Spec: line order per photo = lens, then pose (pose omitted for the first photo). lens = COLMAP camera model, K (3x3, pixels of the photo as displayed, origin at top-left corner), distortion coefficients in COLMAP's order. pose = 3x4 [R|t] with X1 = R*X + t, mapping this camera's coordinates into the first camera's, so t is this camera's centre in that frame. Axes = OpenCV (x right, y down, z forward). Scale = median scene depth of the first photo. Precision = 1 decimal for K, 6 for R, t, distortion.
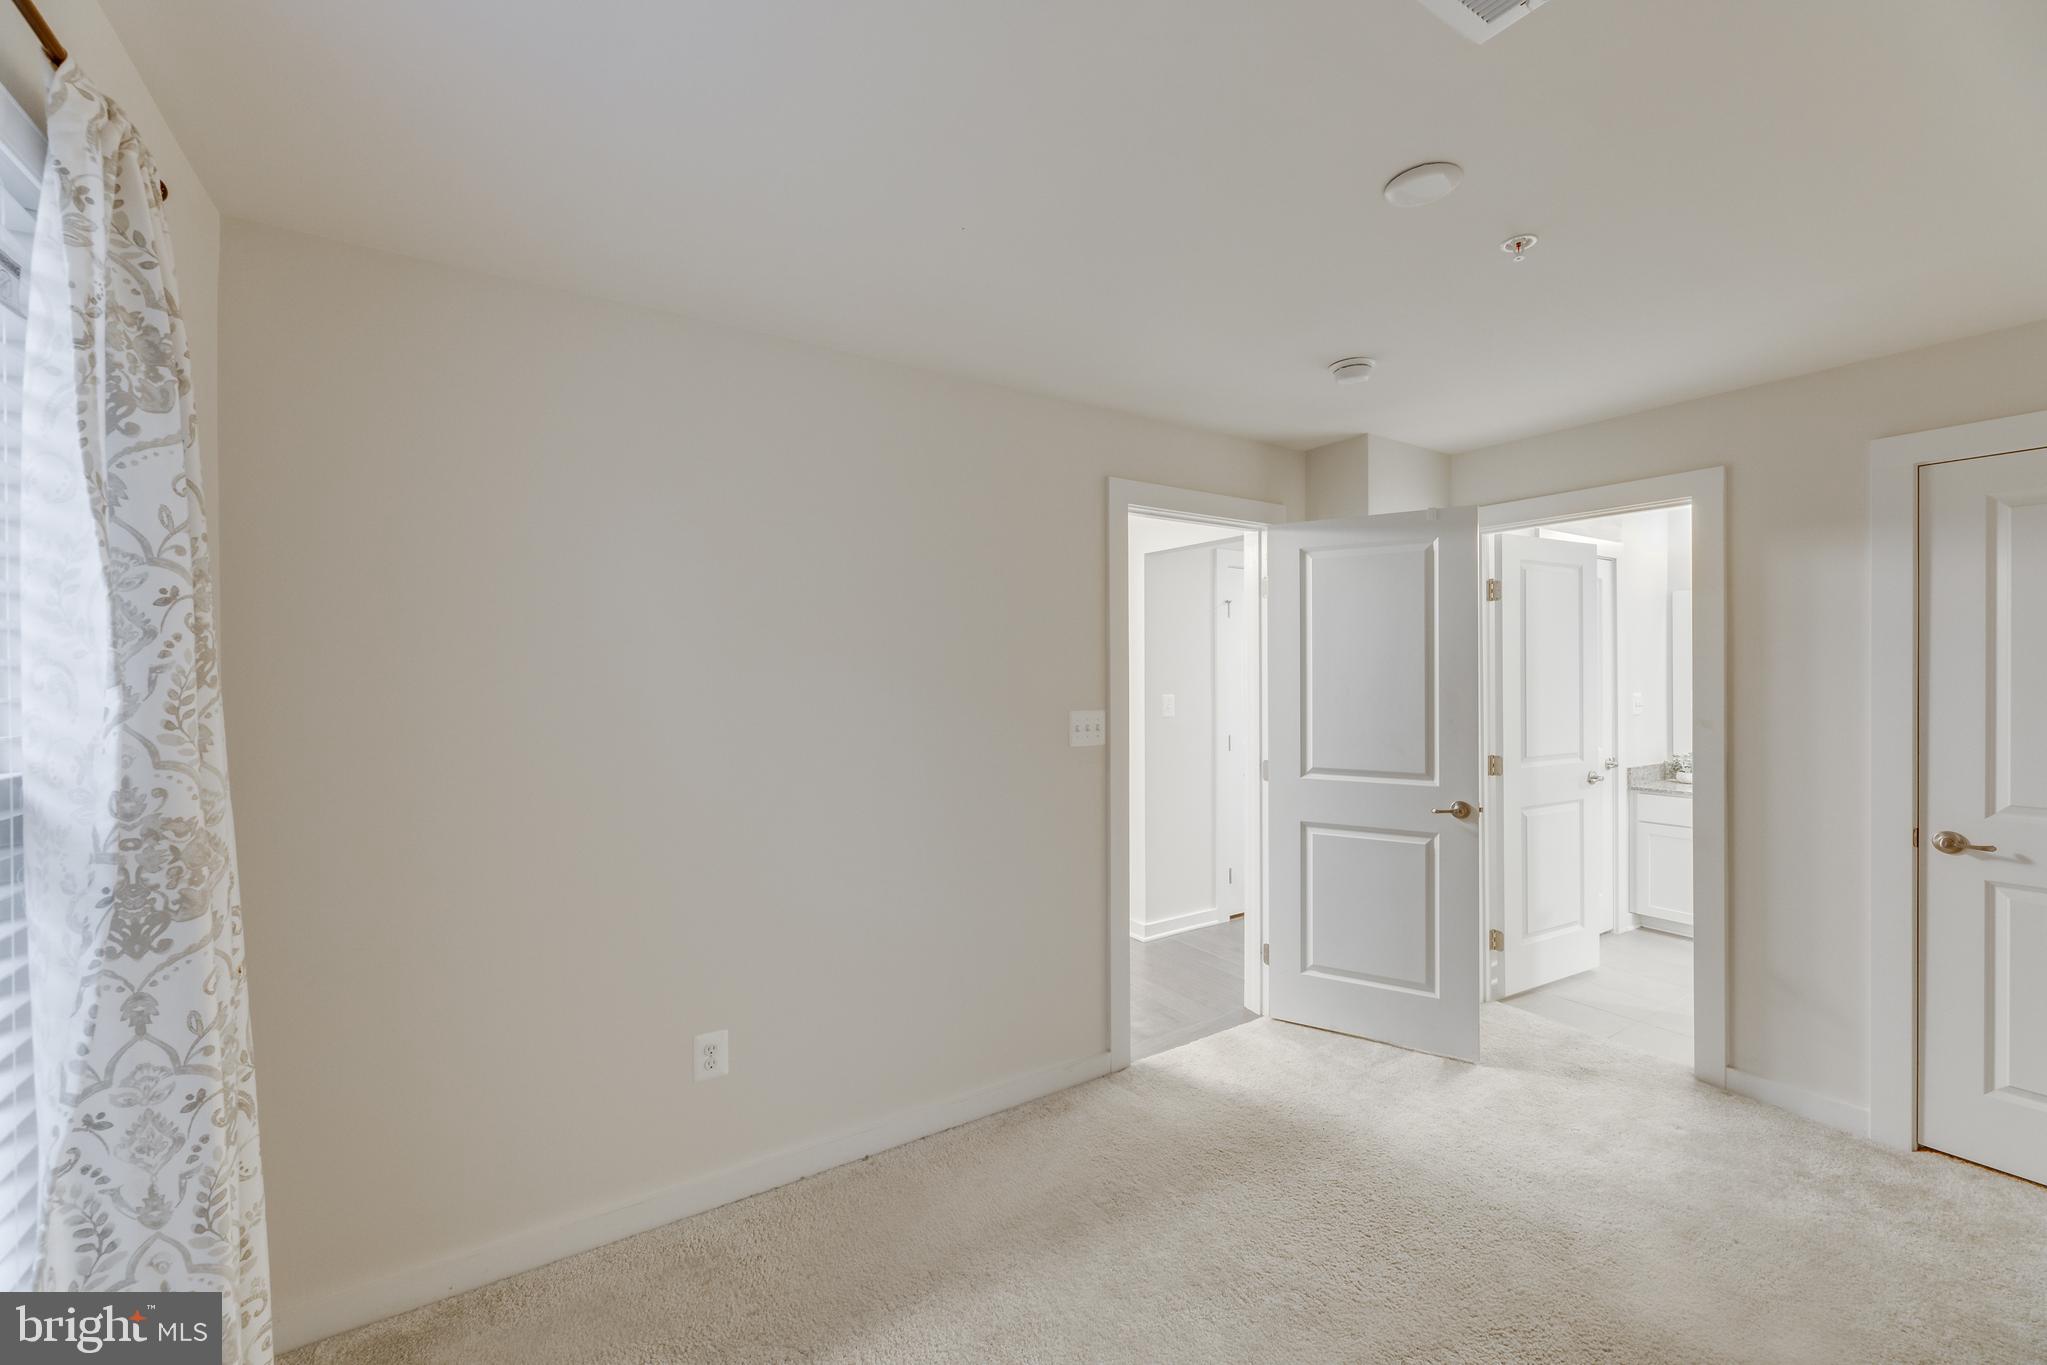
lens RADIAL K [[822.8, 0, 1017.7], [0, 822.8, 675.8], [0, 0, 1]] dist [0.000082, -0.000147]
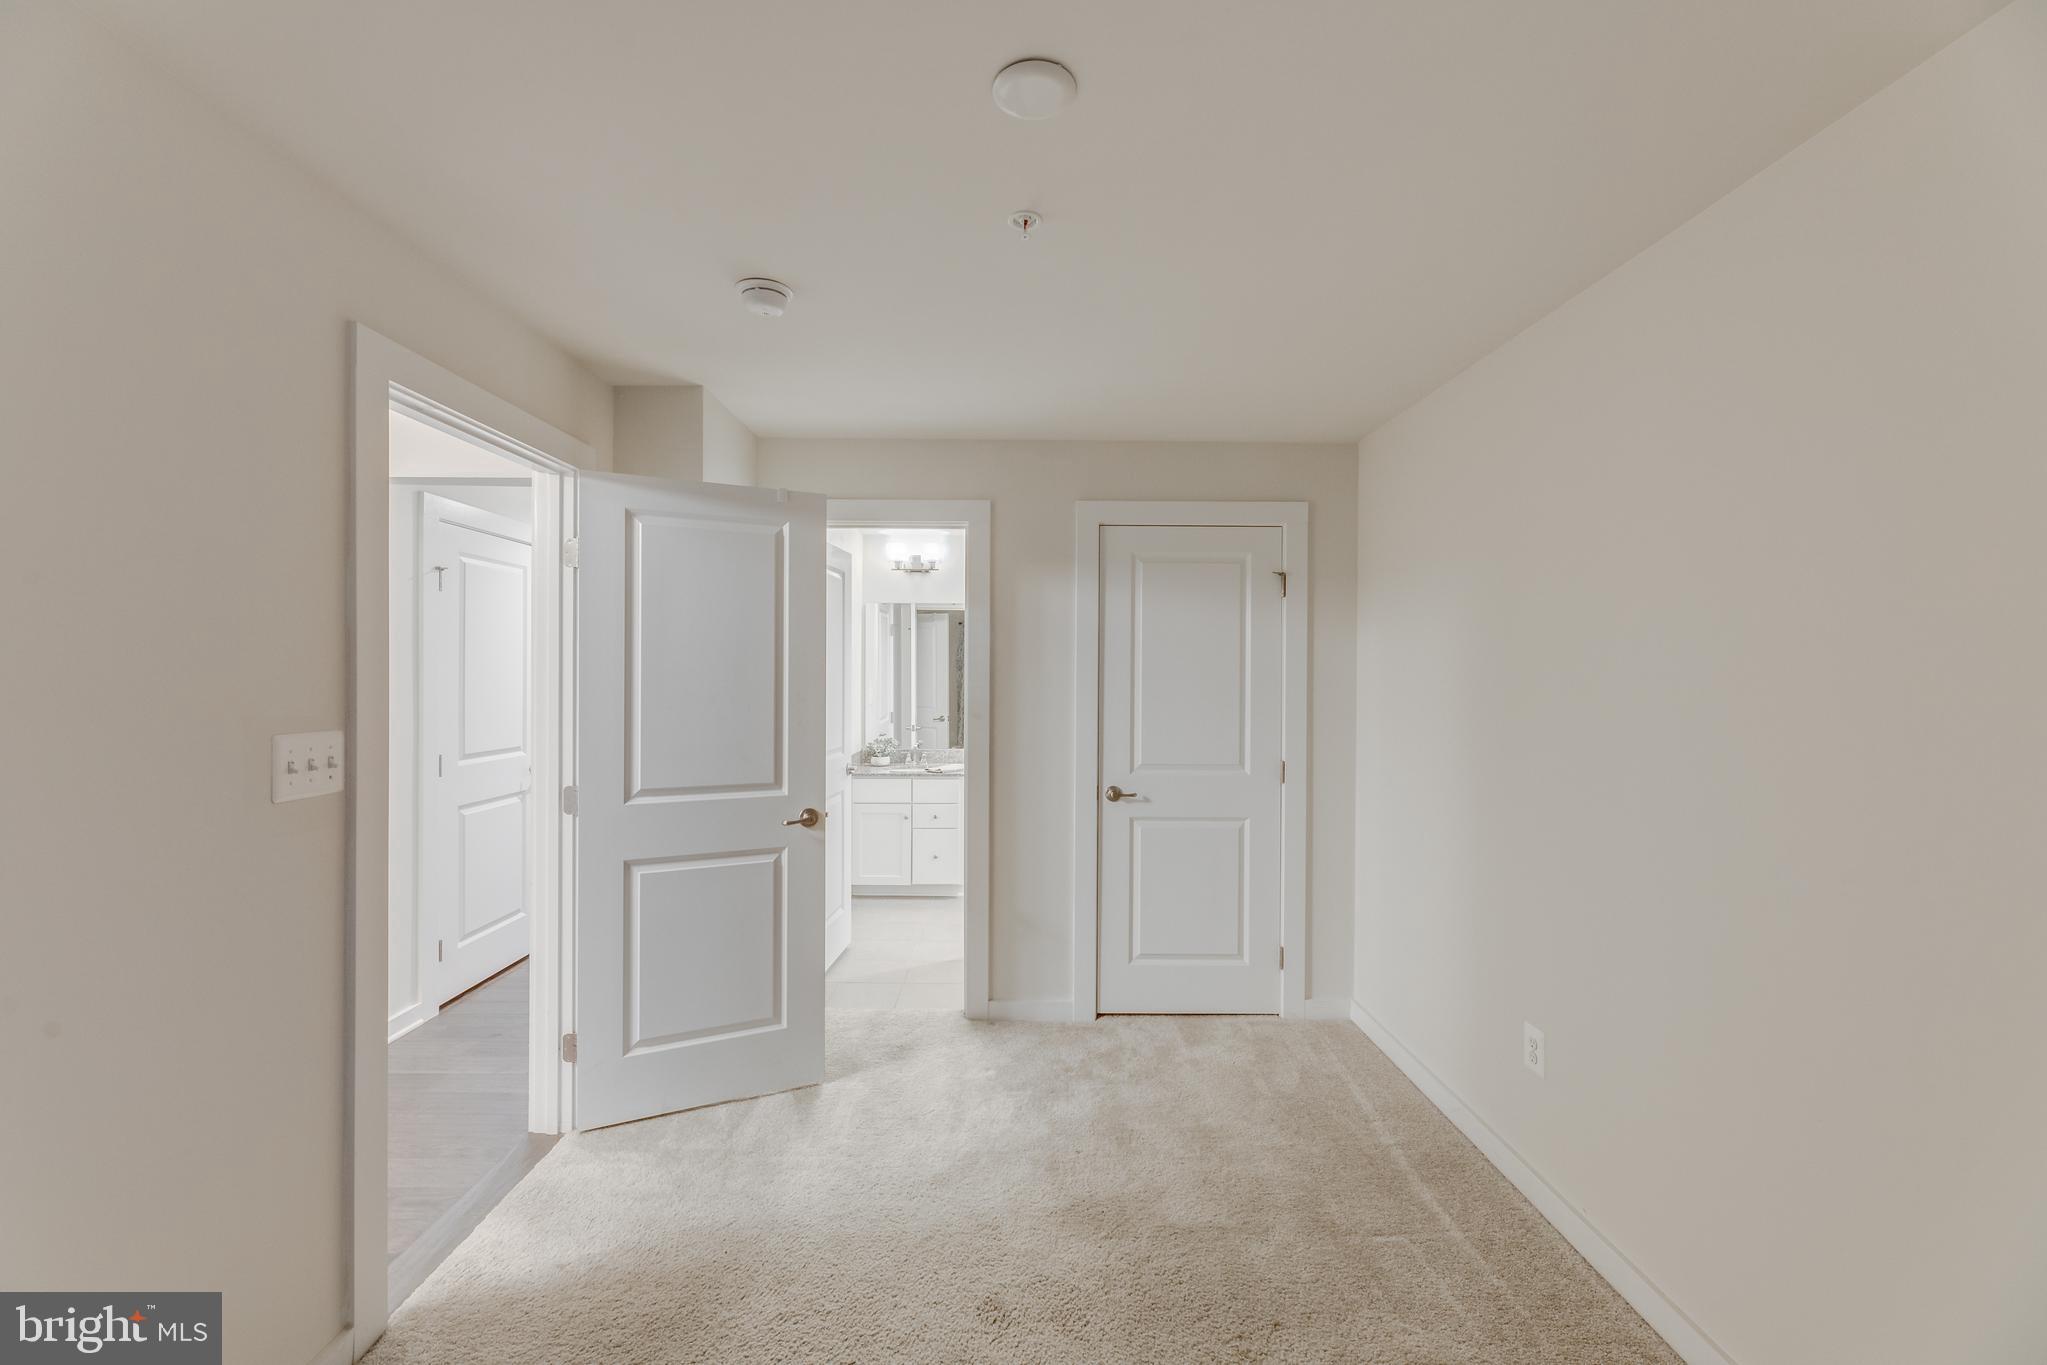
lens RADIAL K [[822.8, 0, 1017.7], [0, 822.8, 675.8], [0, 0, 1]] dist [0.000082, -0.000147]
pose [[0.538253, 0.004352, 0.842772, -0.121549], [-0.006341, 0.999979, -0.001114, 0.001707], [-0.842759, -0.004744, 0.538270, 0.301030]]
